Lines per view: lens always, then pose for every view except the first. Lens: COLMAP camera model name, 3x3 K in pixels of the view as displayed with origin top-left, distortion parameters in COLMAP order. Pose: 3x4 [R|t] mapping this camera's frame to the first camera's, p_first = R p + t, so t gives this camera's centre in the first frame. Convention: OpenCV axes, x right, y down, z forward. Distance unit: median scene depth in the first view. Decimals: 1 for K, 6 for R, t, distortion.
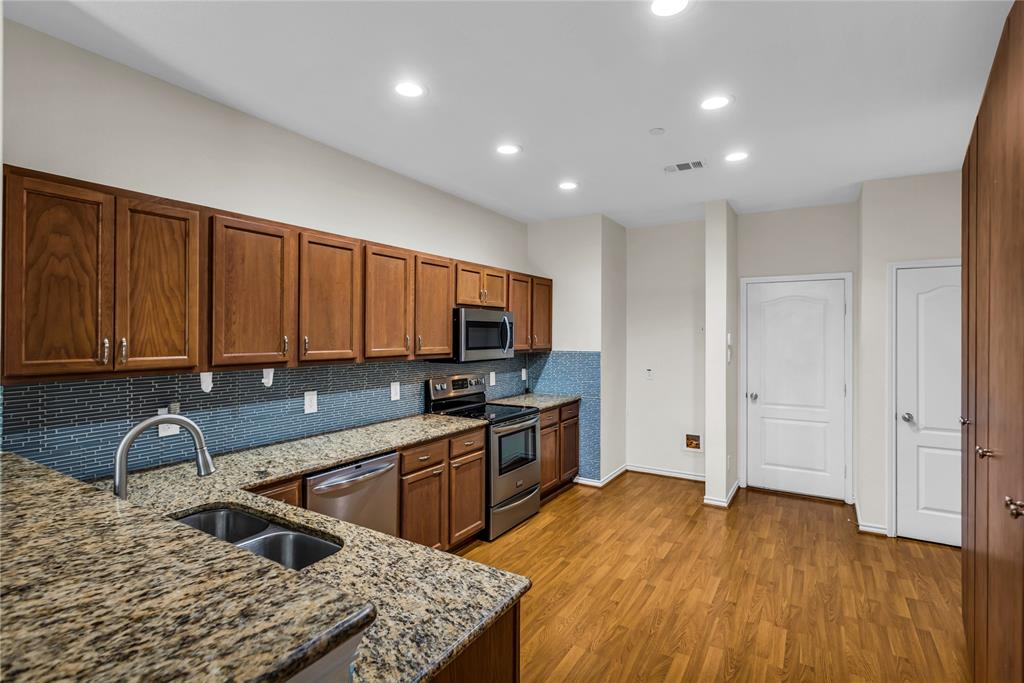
lens RADIAL K [[492.6, 0, 506.2], [0, 492.6, 332.2], [0, 0, 1]] dist [-0.000437, 0.002008]
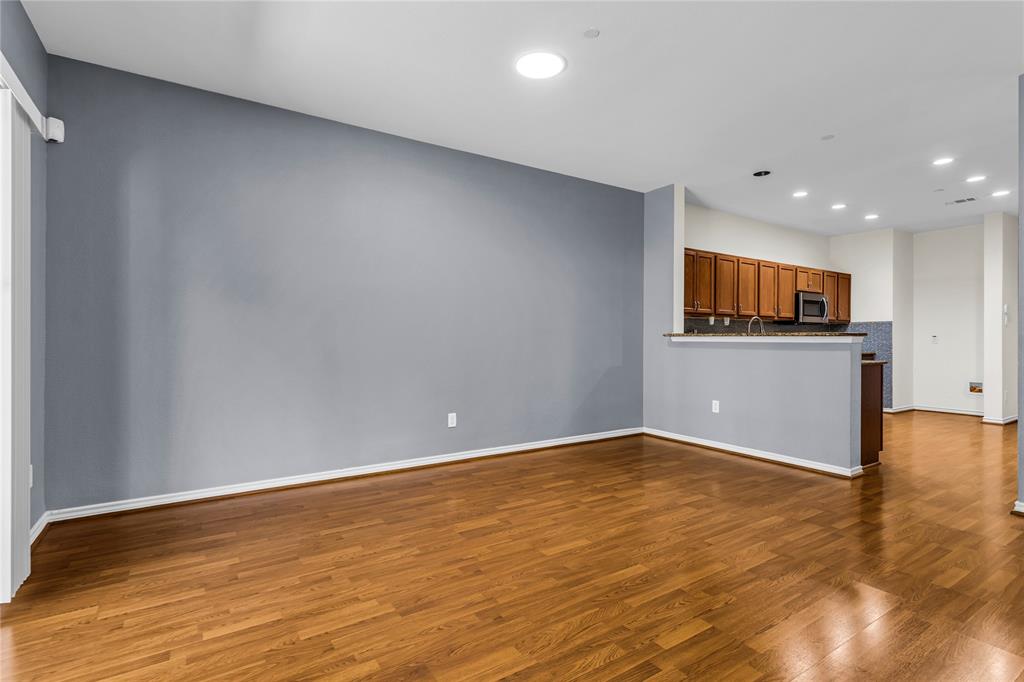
lens RADIAL K [[492.6, 0, 509.2], [0, 492.6, 338.3], [0, 0, 1]] dist [-0.000437, 0.002008]
pose [[0.908143, -0.002846, -0.418651, -0.369950], [0.002246, 0.999996, -0.001925, 0.145742], [0.418655, 0.000808, 0.908145, -1.308620]]
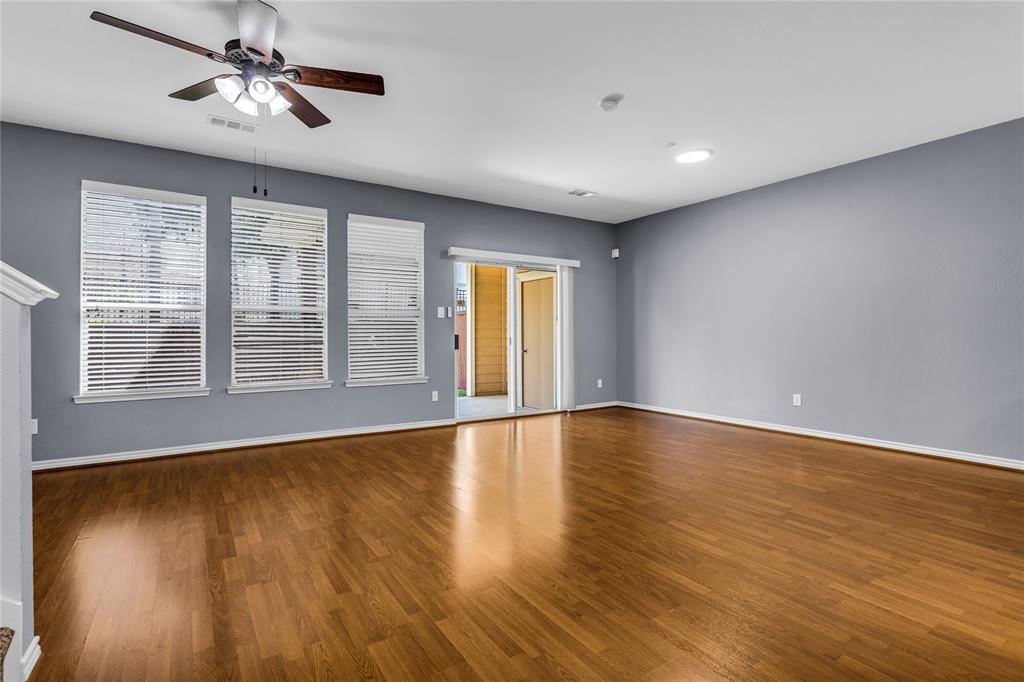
lens RADIAL K [[492.6, 0, 507.8], [0, 492.6, 334.0], [0, 0, 1]] dist [-0.000437, 0.002008]
pose [[-0.417269, -0.003187, -0.908777, 0.848393], [0.004466, 0.999975, -0.005558, 0.151610], [0.908772, -0.006378, -0.417244, -0.310419]]
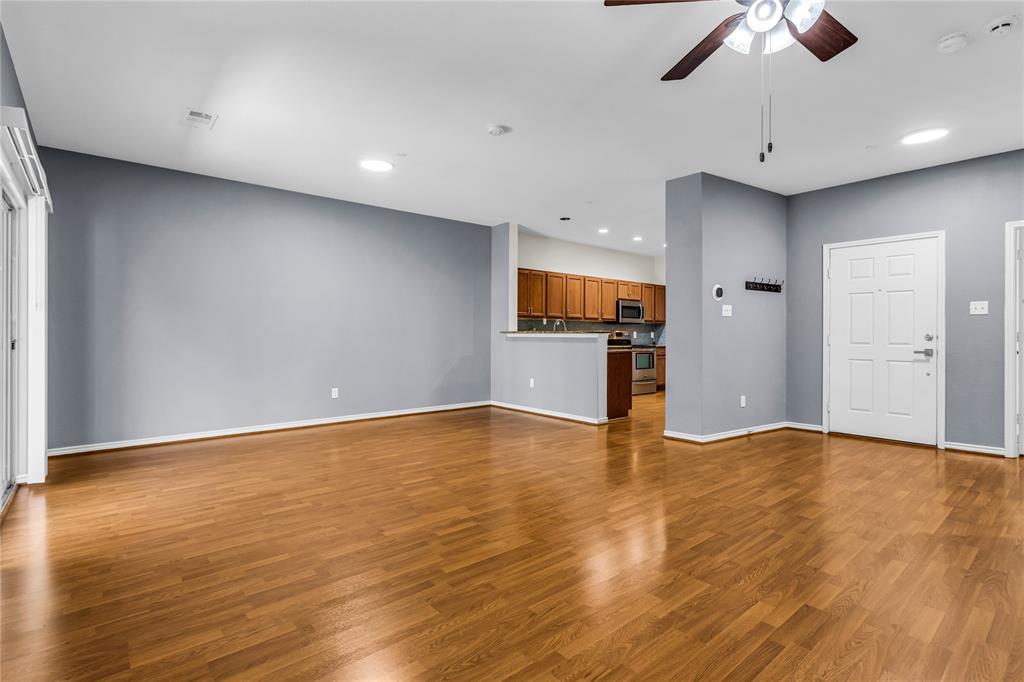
lens RADIAL K [[492.6, 0, 511.3], [0, 492.6, 335.8], [0, 0, 1]] dist [-0.000437, 0.002008]
pose [[0.955009, -0.001199, -0.296573, 0.140481], [0.002006, 0.999995, 0.002418, 0.143483], [0.296569, -0.002904, 0.955007, -1.759702]]
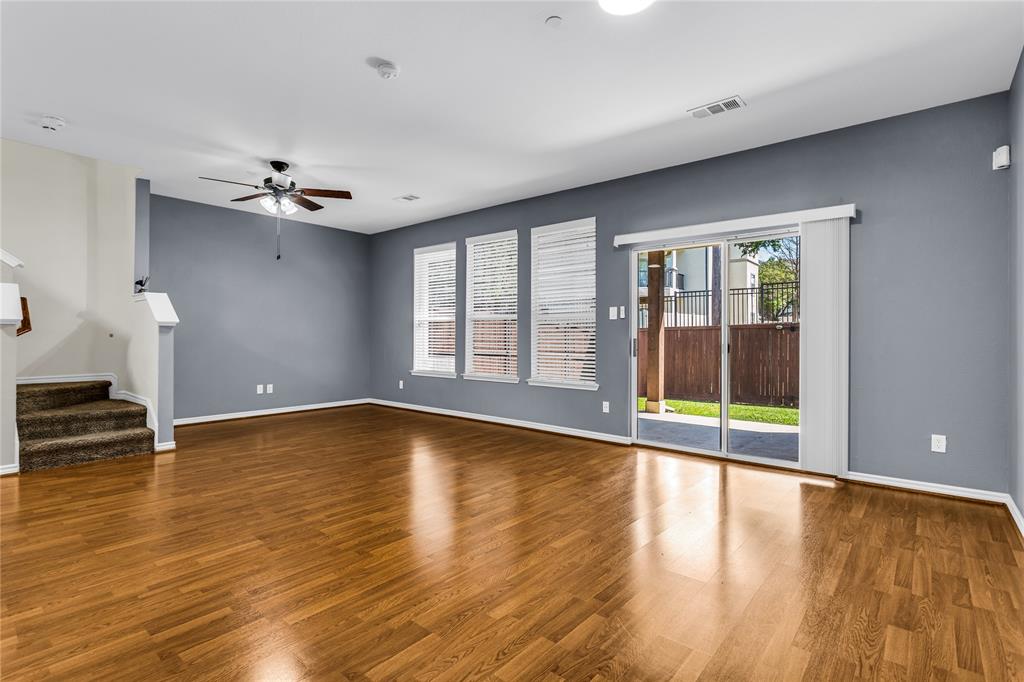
lens RADIAL K [[492.6, 0, 510.0], [0, 492.6, 336.2], [0, 0, 1]] dist [-0.000437, 0.002008]
pose [[-0.989921, -0.007538, 0.141422, -0.647029], [-0.008198, 0.999958, -0.004083, 0.144444], [-0.141385, -0.005201, -0.989941, 0.355136]]
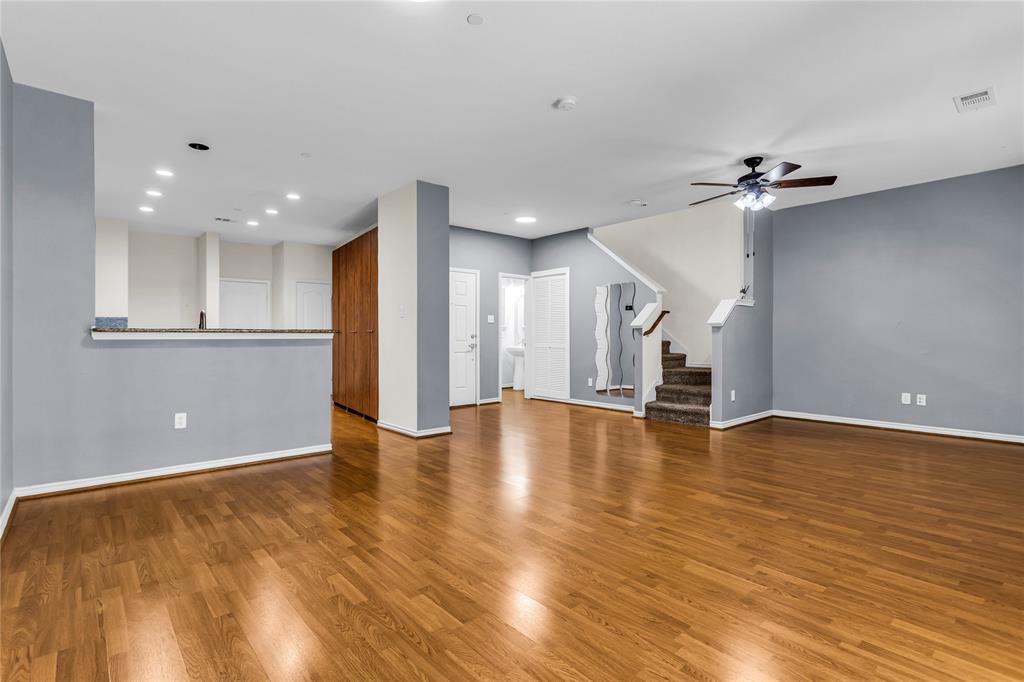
lens RADIAL K [[492.6, 0, 507.3], [0, 492.6, 336.9], [0, 0, 1]] dist [-0.000437, 0.002008]
pose [[0.292629, -0.006479, 0.956204, -1.380527], [0.001254, 0.999979, 0.006391, 0.142179], [-0.956225, -0.000671, 0.292631, -0.765749]]
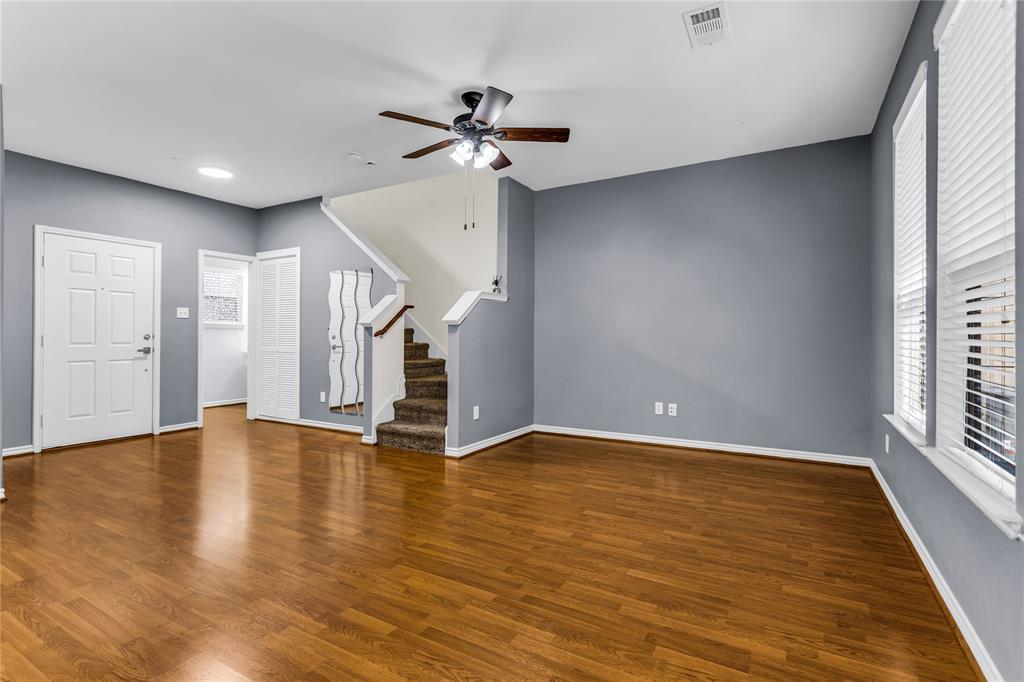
lens RADIAL K [[492.6, 0, 508.8], [0, 492.6, 335.2], [0, 0, 1]] dist [-0.000437, 0.002008]
pose [[-0.029889, -0.000395, 0.999553, -0.825681], [-0.003572, 0.999994, 0.000288, 0.144428], [-0.999547, -0.003561, -0.029891, -1.091658]]
